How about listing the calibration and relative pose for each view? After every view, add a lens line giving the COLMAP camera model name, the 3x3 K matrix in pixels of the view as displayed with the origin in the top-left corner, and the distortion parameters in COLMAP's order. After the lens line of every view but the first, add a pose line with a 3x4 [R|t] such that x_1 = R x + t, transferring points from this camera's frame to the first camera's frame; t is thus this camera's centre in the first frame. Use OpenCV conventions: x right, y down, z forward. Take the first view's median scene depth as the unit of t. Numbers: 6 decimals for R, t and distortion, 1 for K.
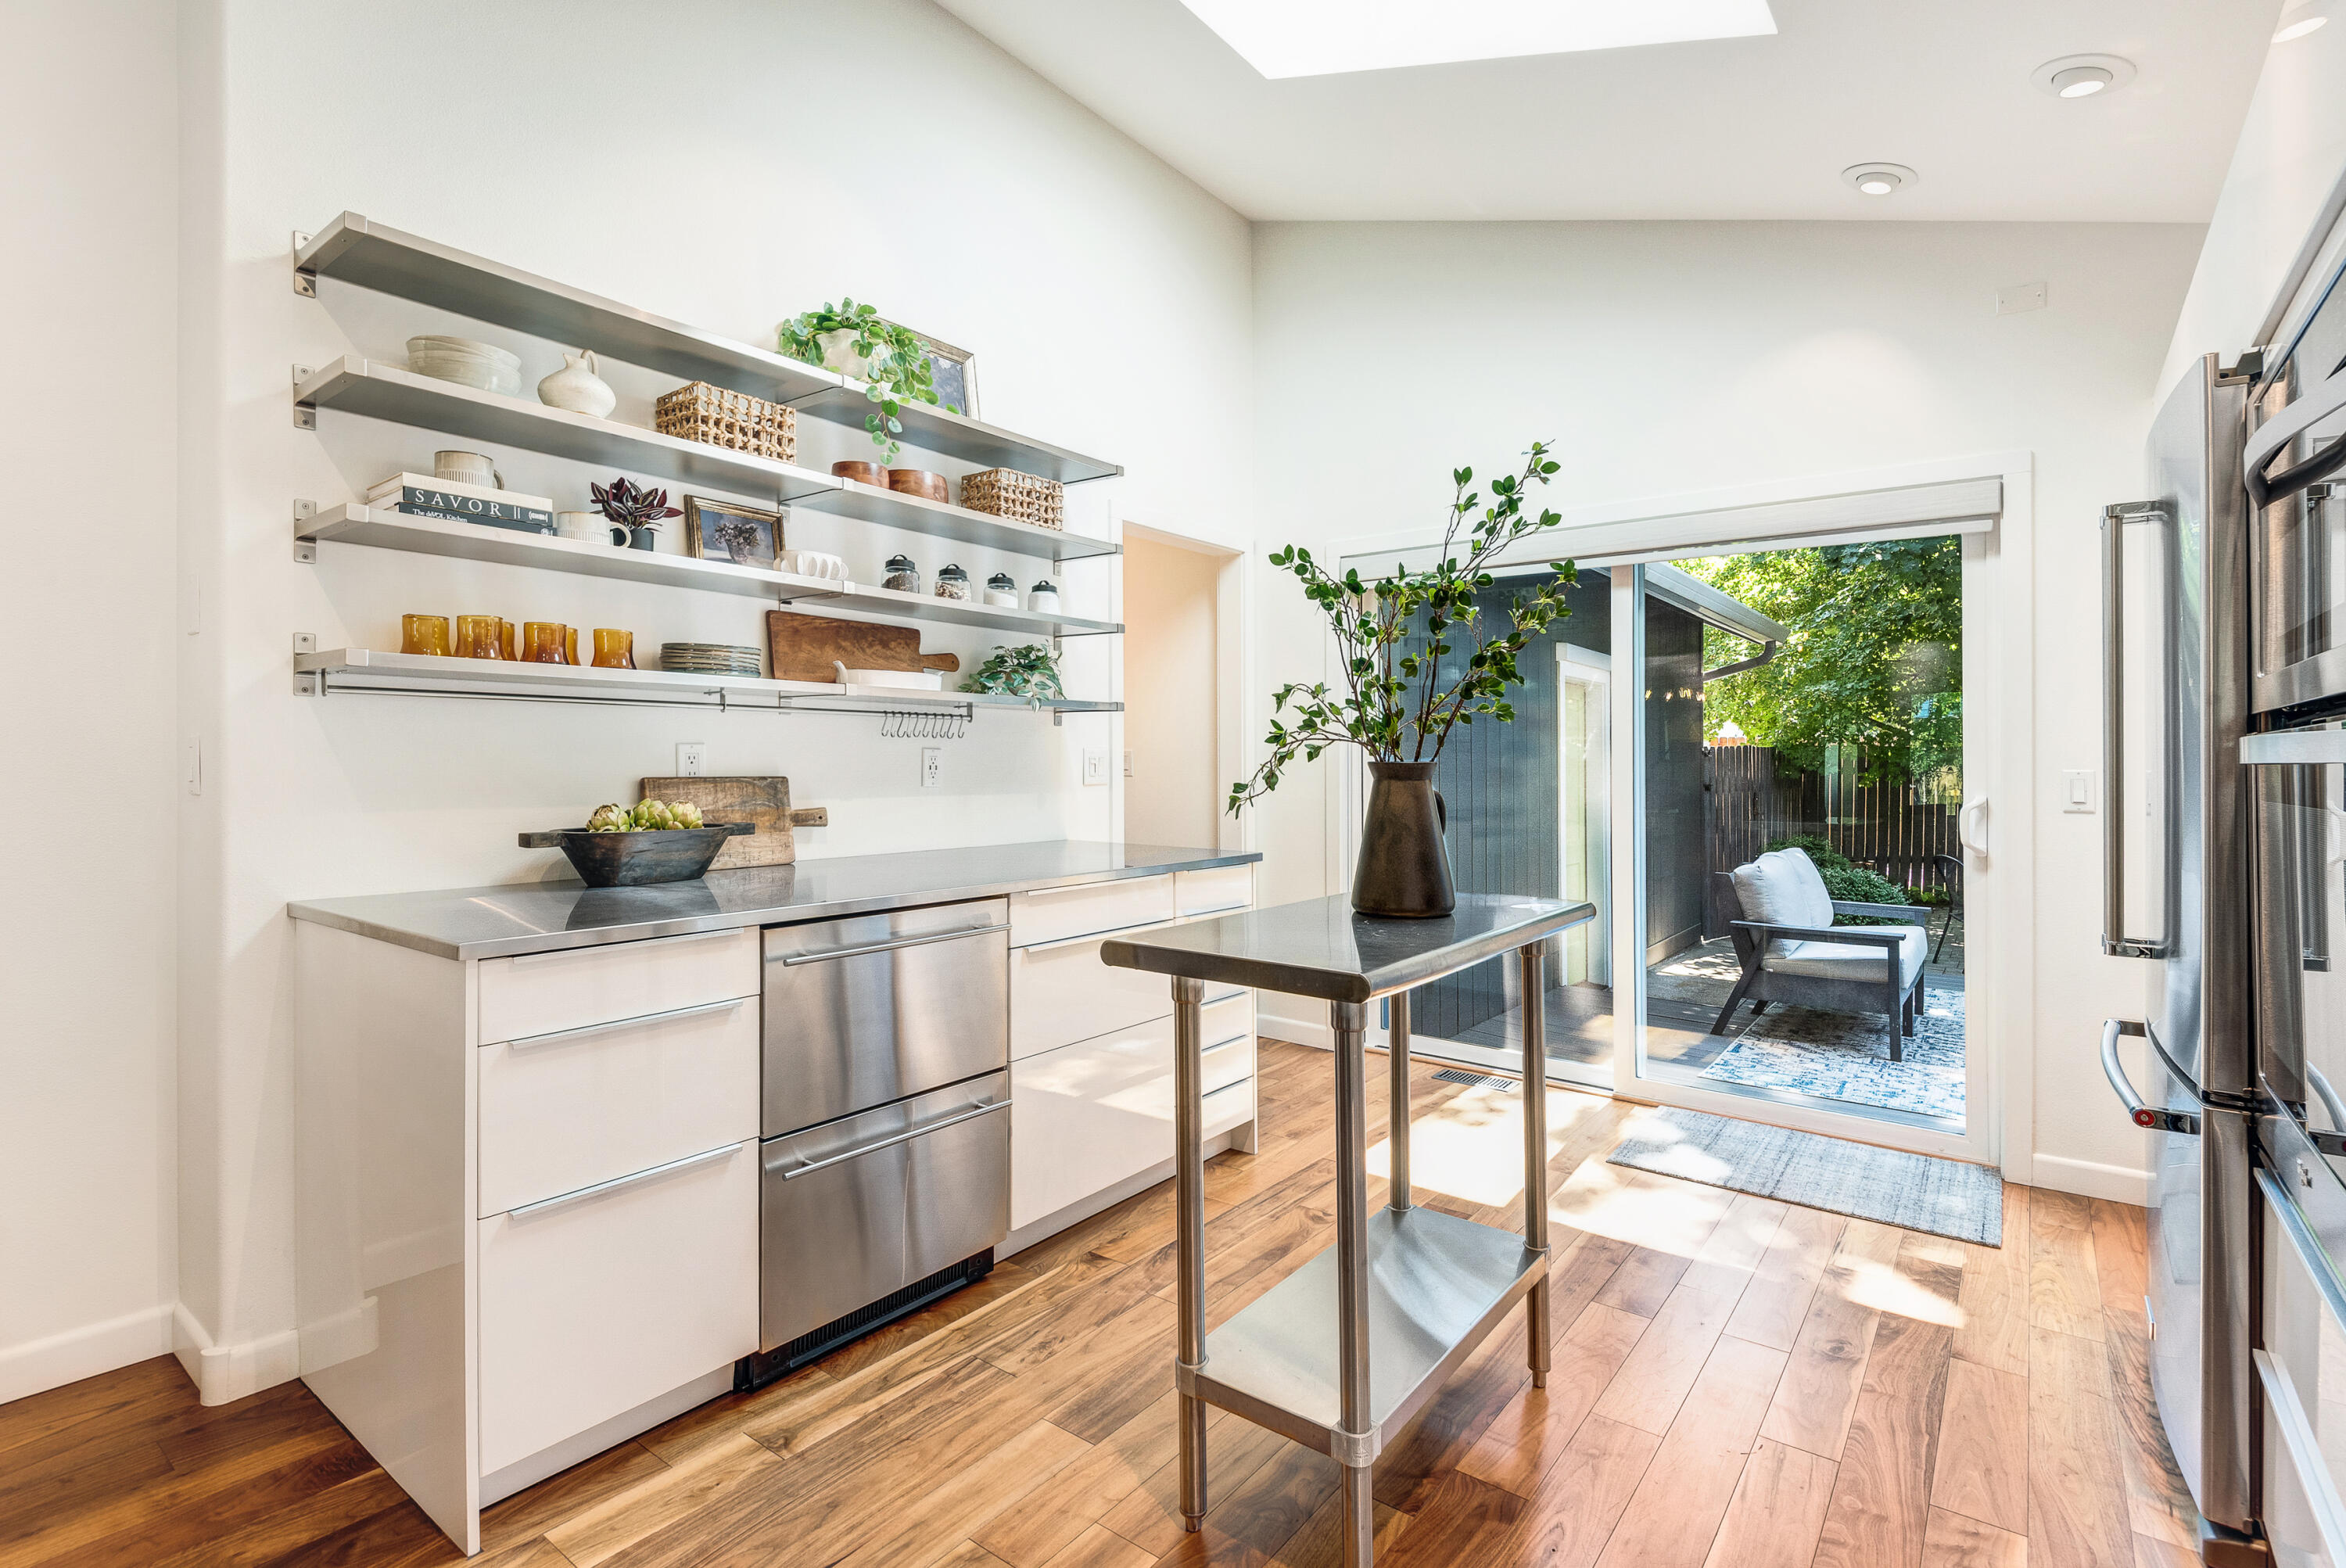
lens RADIAL K [[1092.9, 0, 1184.4], [0, 1092.9, 763.6], [0, 0, 1]] dist [0.008479, -0.005530]
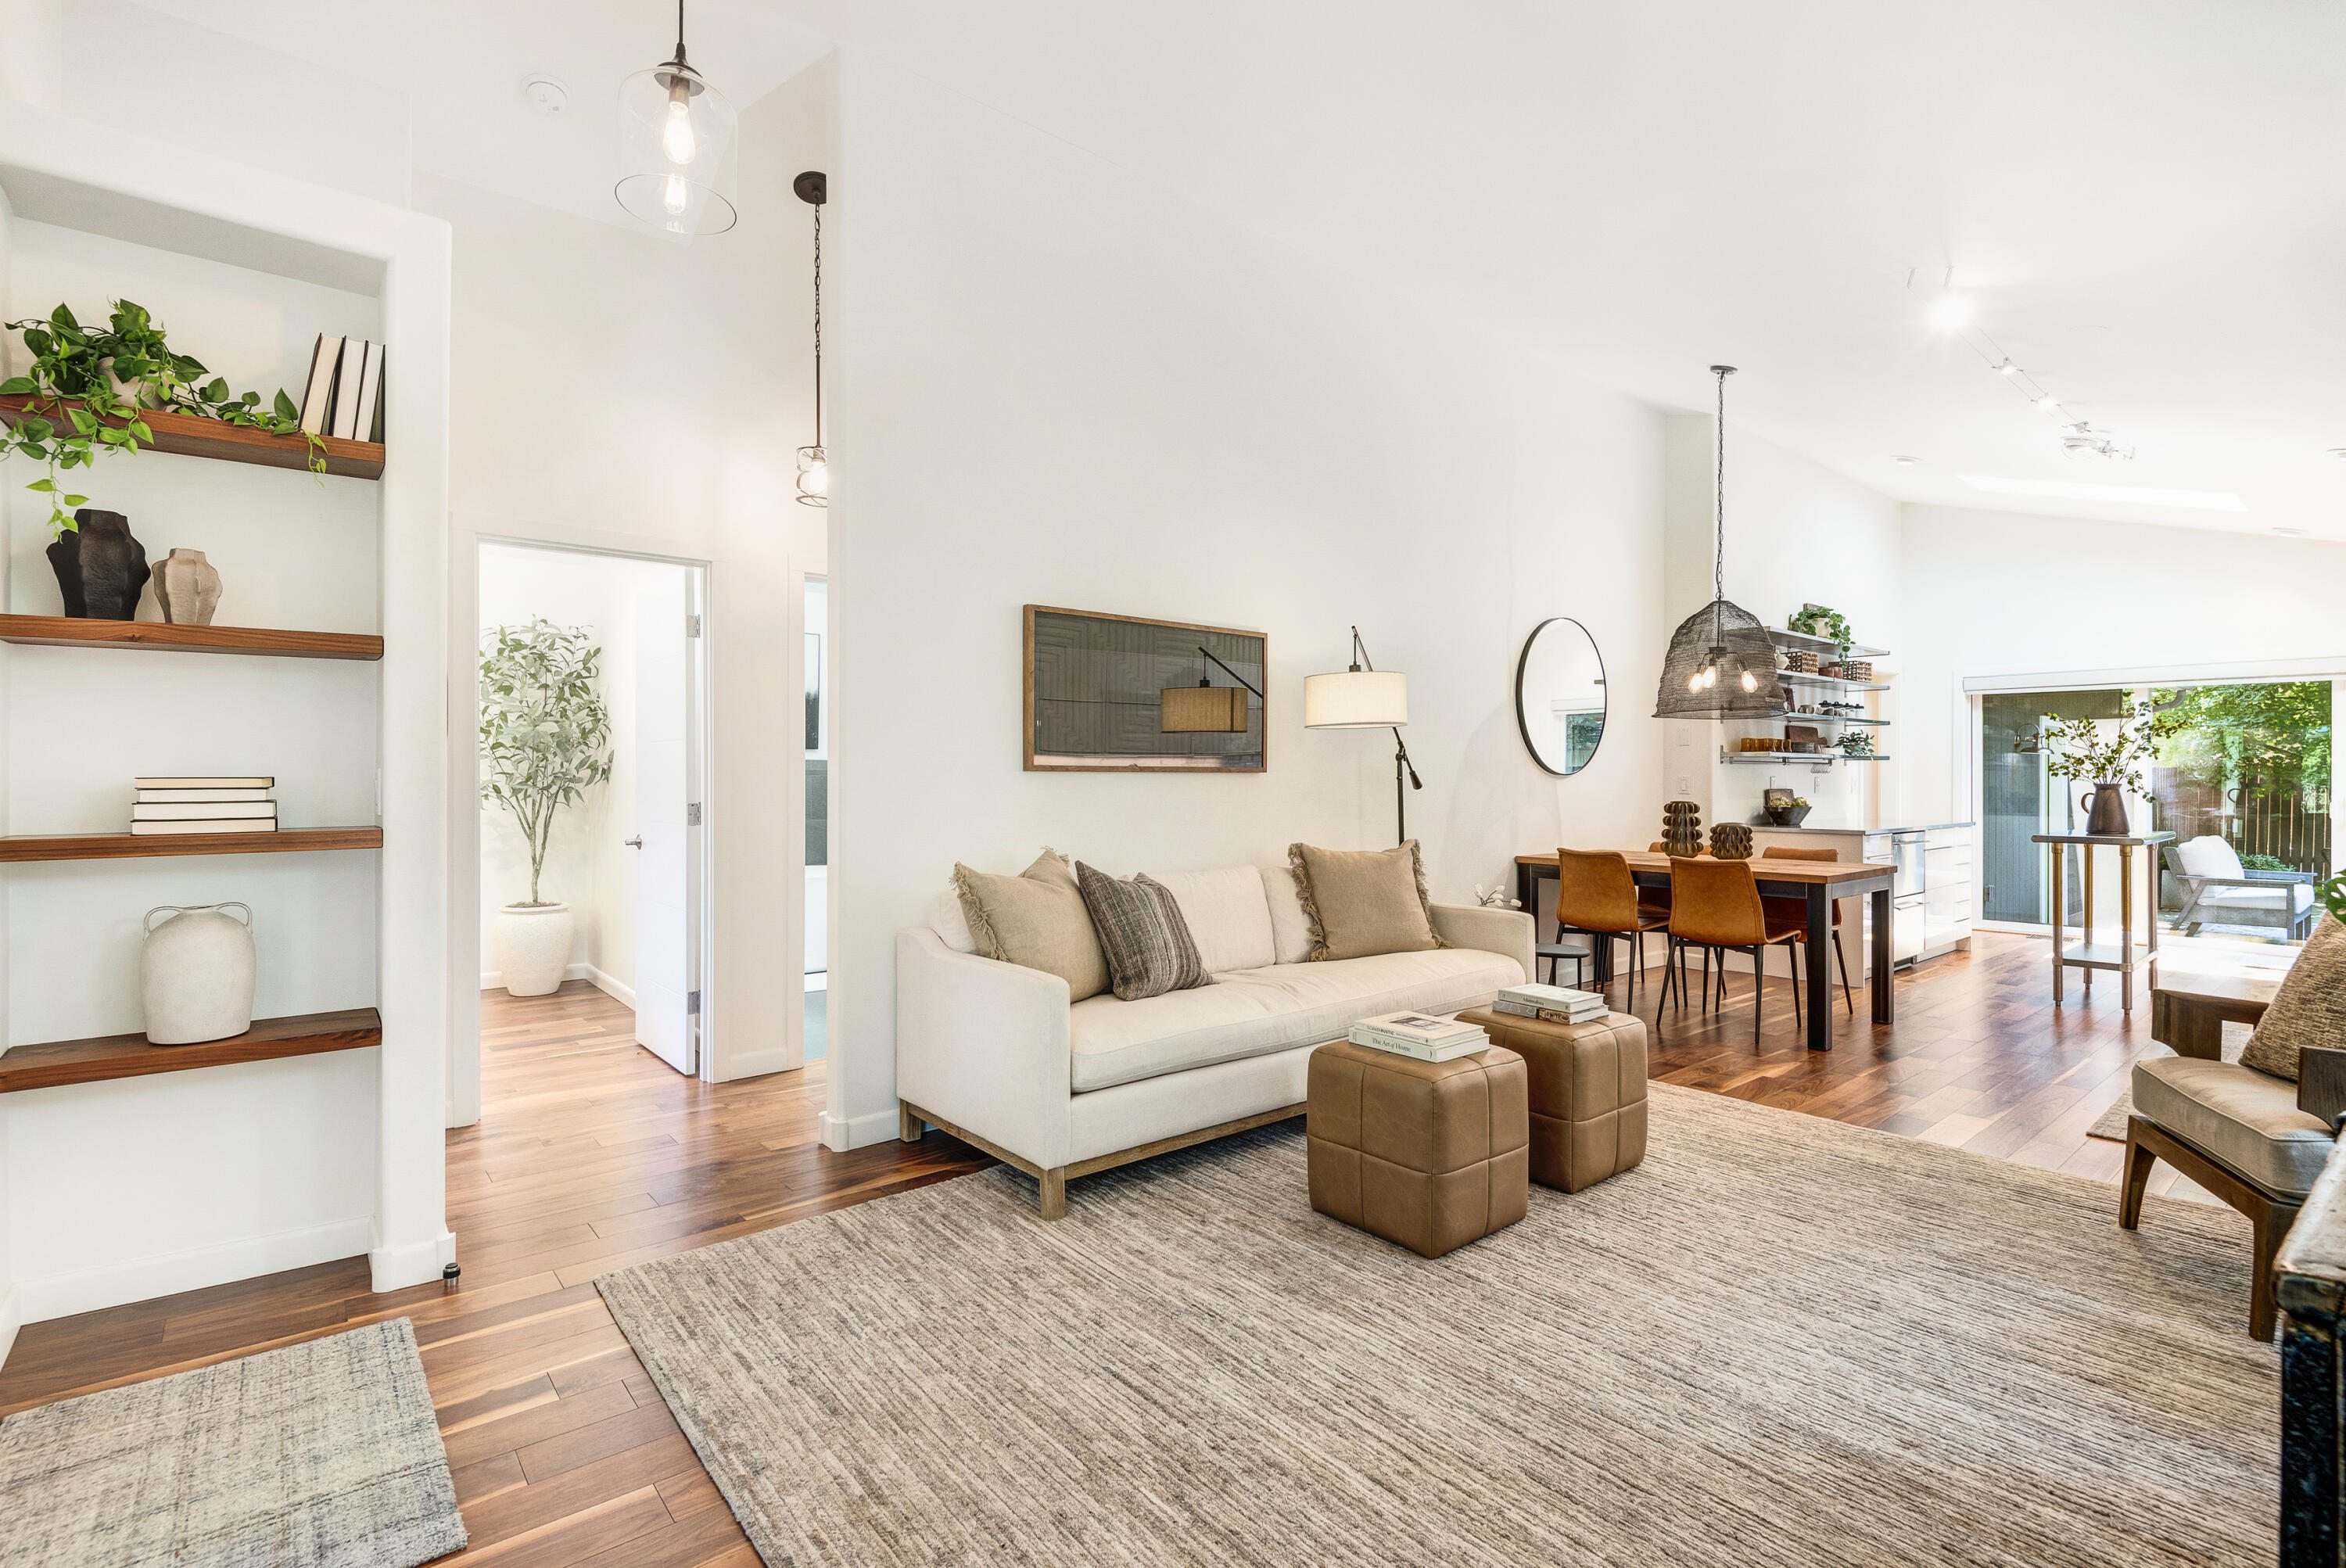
lens RADIAL K [[1092.9, 0, 1185.4], [0, 1092.9, 789.2], [0, 0, 1]] dist [0.008479, -0.005530]
pose [[0.978465, -0.000847, -0.206411, -1.331666], [0.002432, 0.999969, 0.007429, -0.010585], [0.206398, -0.007771, 0.978437, -1.995699]]
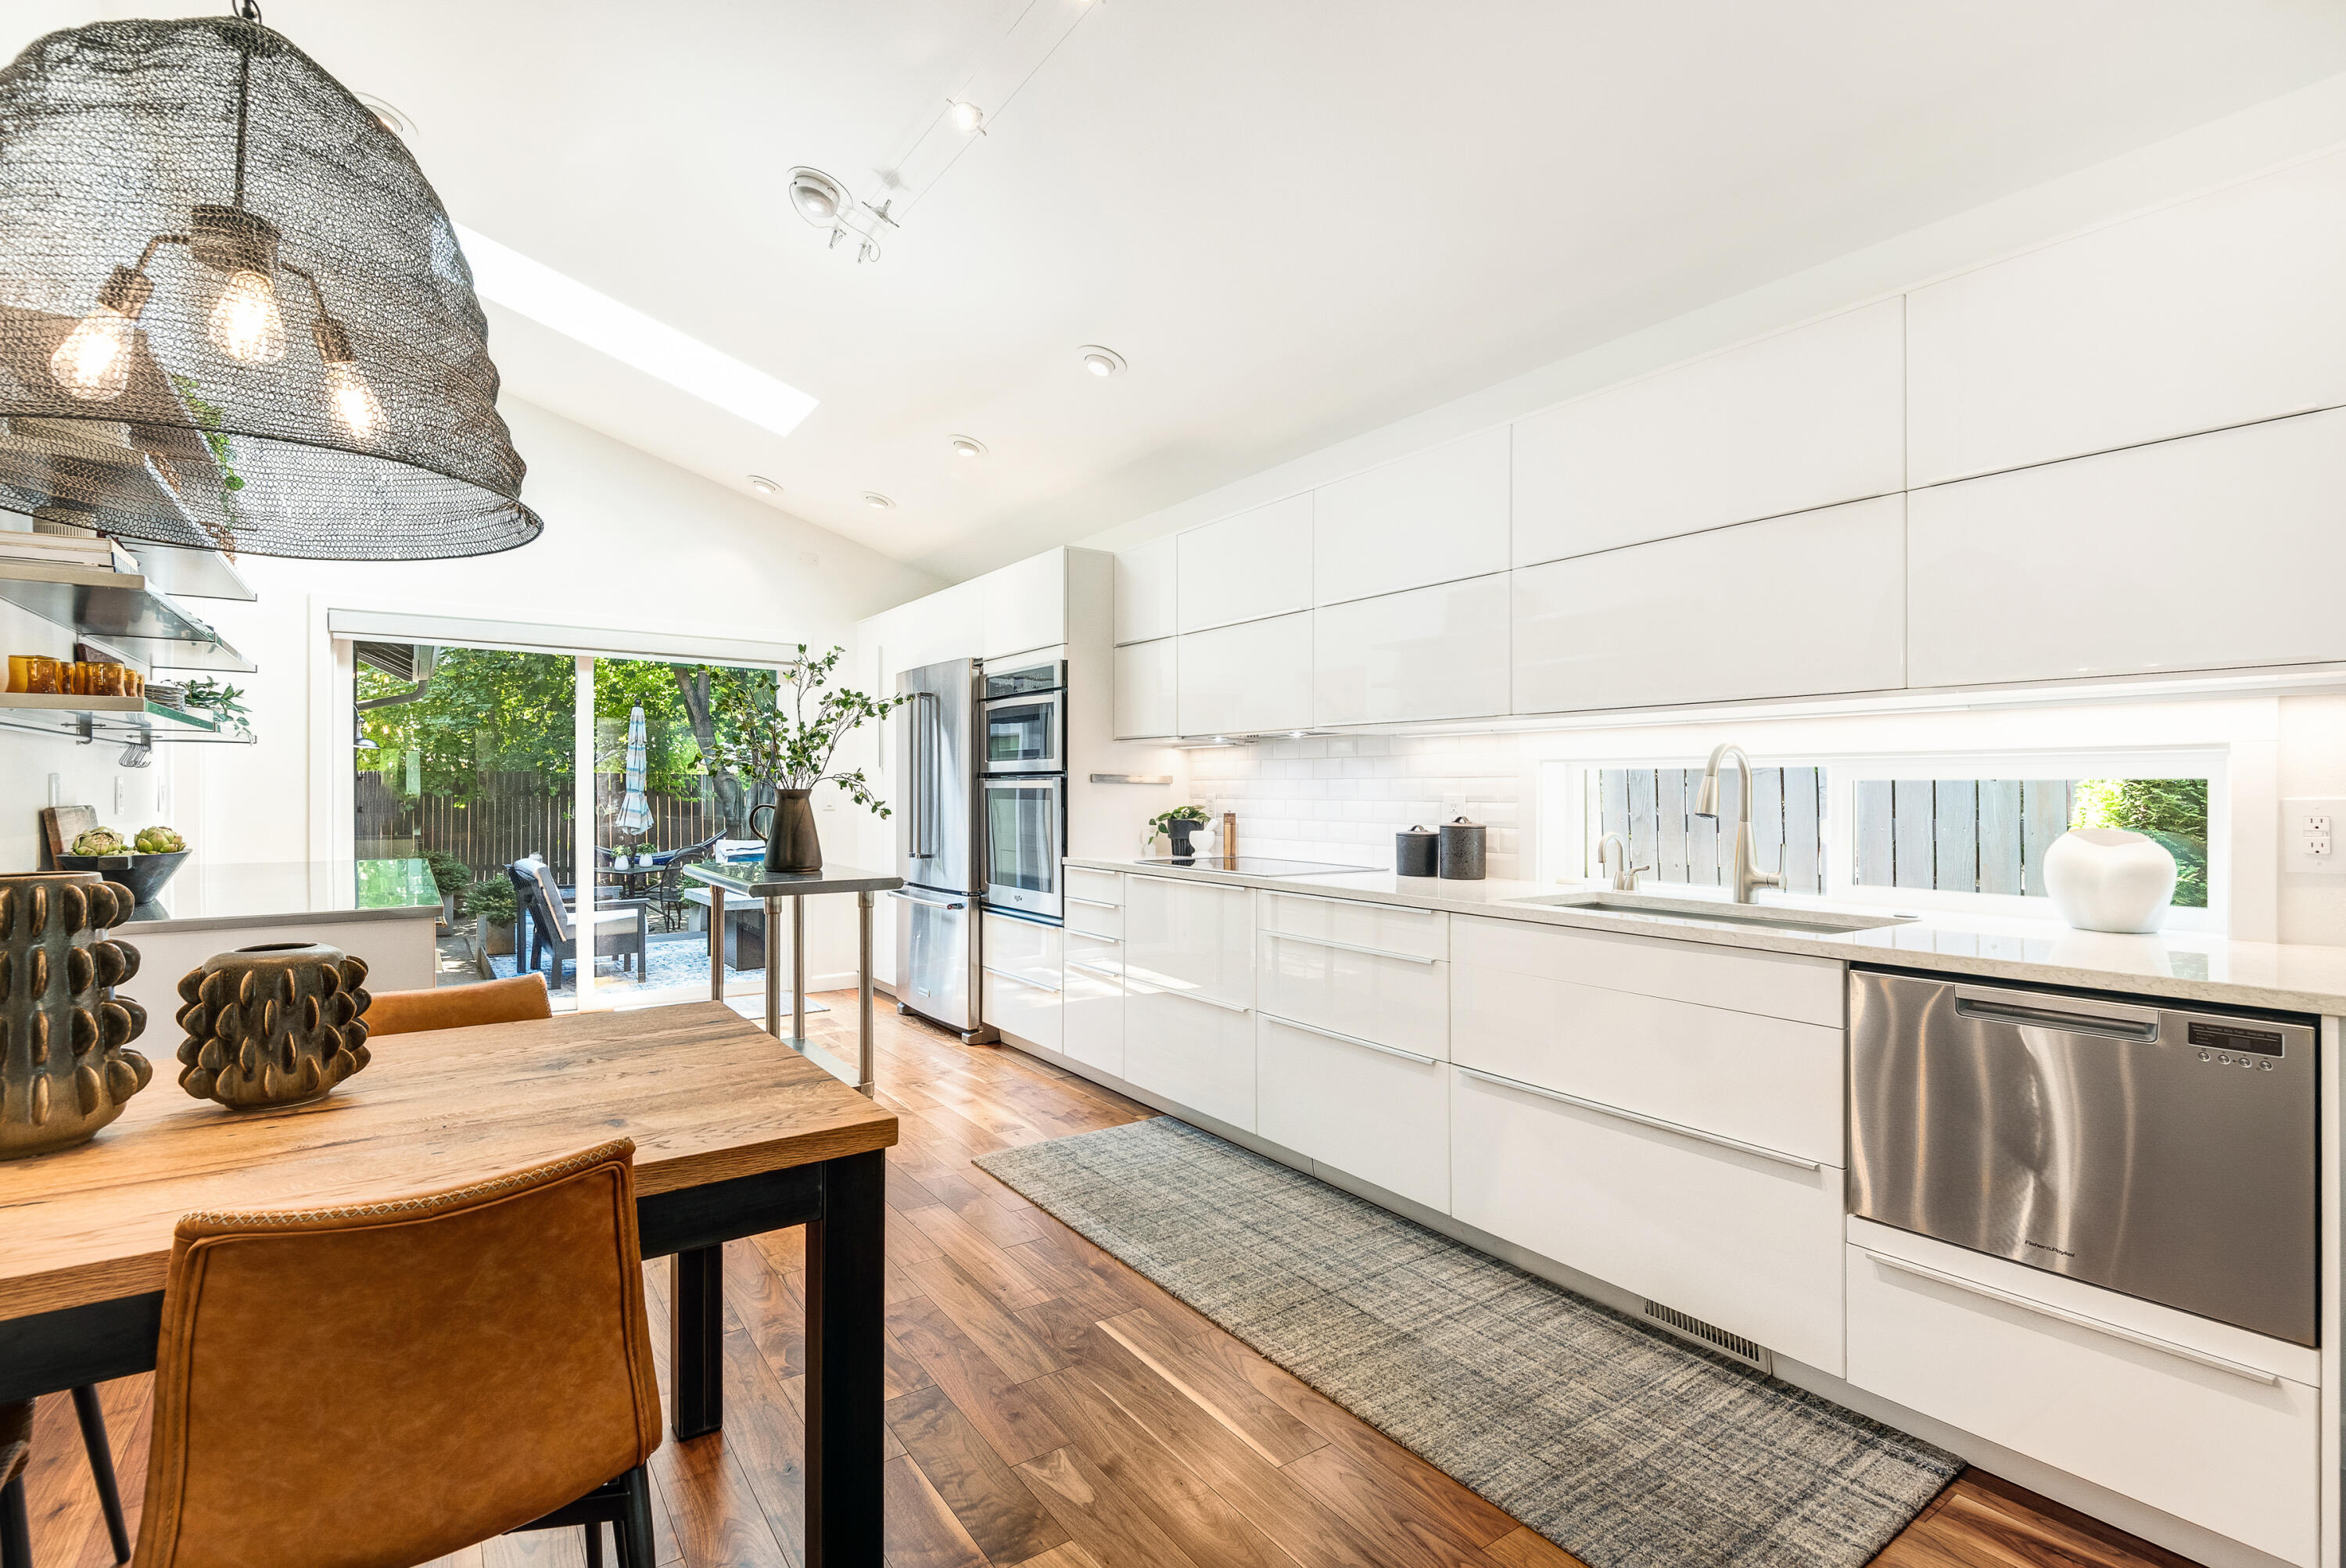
lens RADIAL K [[1092.9, 0, 1185.9], [0, 1092.9, 774.9], [0, 0, 1]] dist [0.008479, -0.005530]
pose [[0.283639, 0.006509, 0.958909, -1.127911], [0.001762, 0.999972, -0.007309, -0.008533], [-0.958930, 0.003763, 0.283619, -0.291409]]
